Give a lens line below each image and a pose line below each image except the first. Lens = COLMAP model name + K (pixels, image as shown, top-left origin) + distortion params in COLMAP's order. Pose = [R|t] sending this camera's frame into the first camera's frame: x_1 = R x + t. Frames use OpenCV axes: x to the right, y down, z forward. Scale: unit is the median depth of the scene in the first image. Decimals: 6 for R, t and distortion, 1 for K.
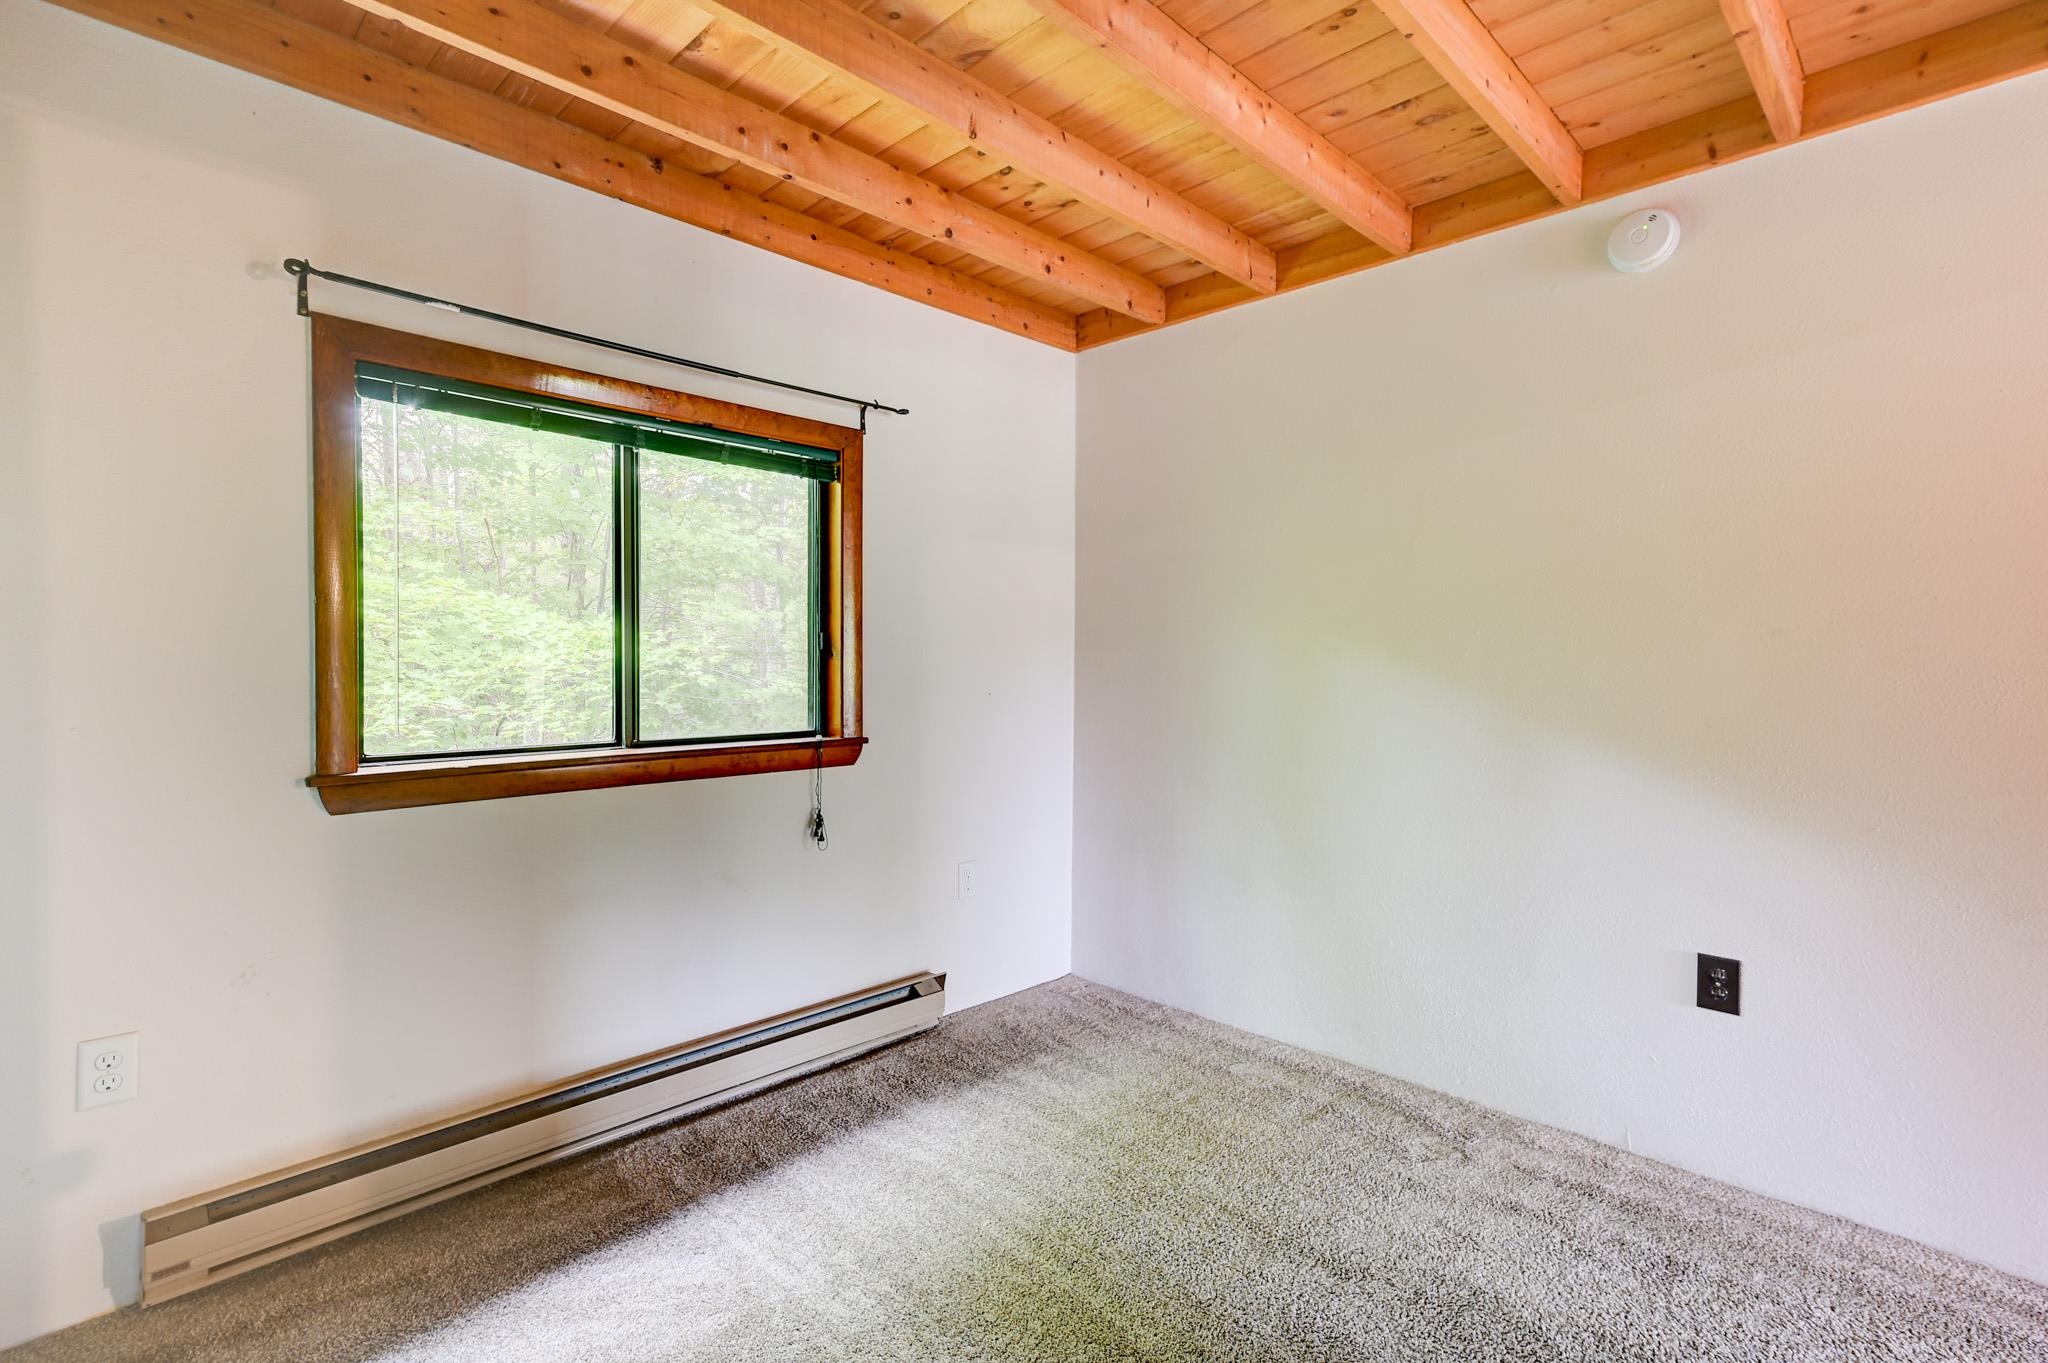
lens RADIAL K [[986.2, 0, 1024.0], [0, 986.2, 681.5], [0, 0, 1]] dist [0.034608, -0.000216]
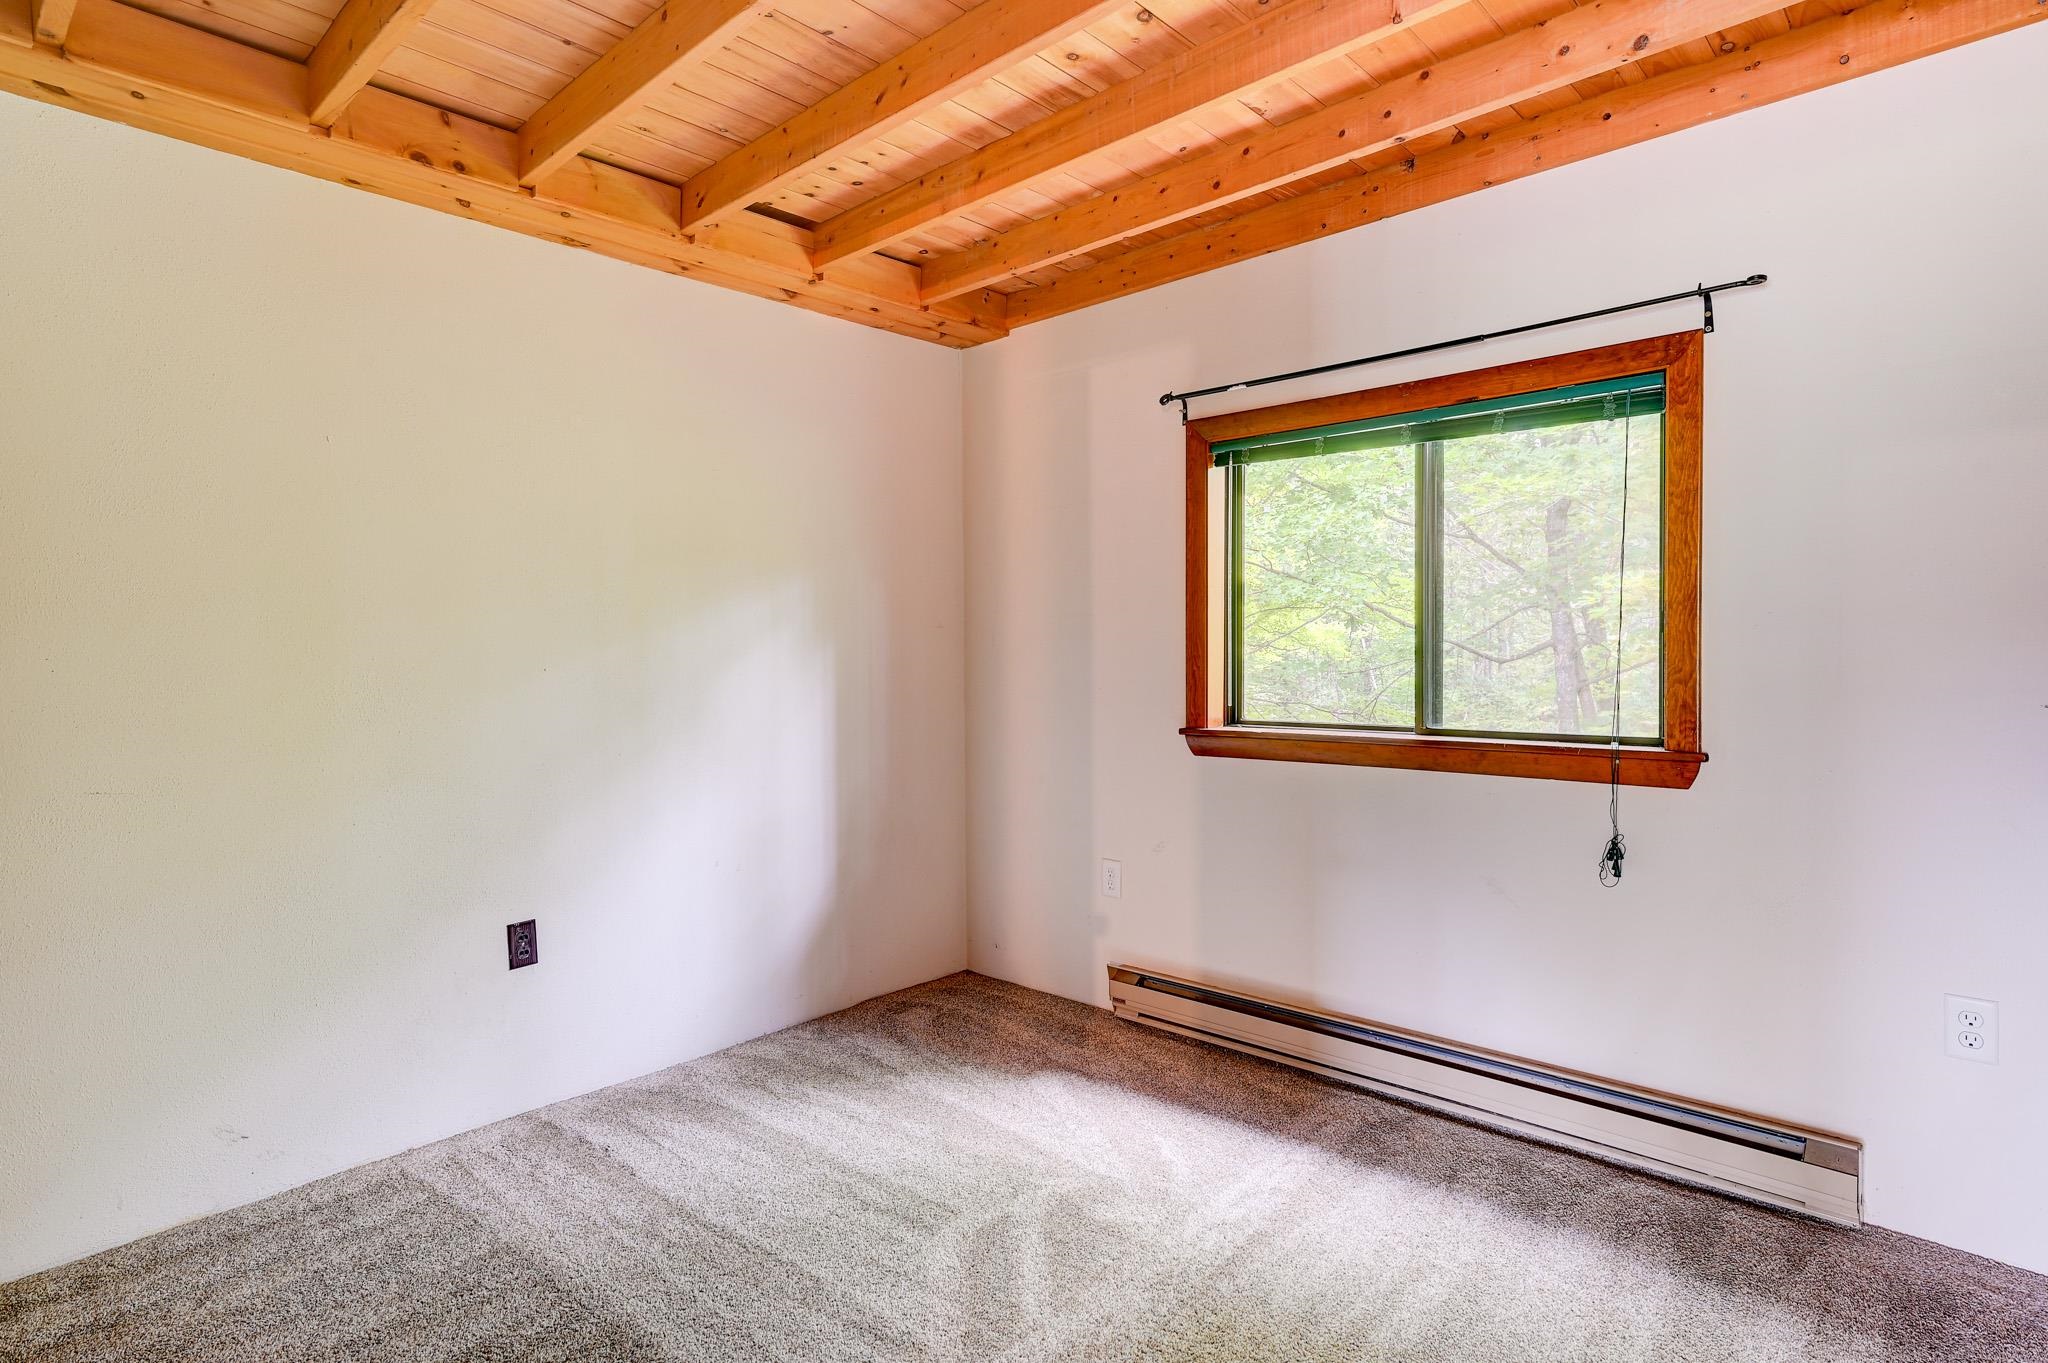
lens RADIAL K [[1073.0, 0, 1028.3], [0, 1073.0, 664.0], [0, 0, 1]] dist [0.004782, 0.008691]
pose [[0.026865, 0.018277, -0.999472, 0.711333], [-0.004909, 0.999823, 0.018151, -0.024174], [0.999627, 0.004419, 0.026950, 0.567755]]
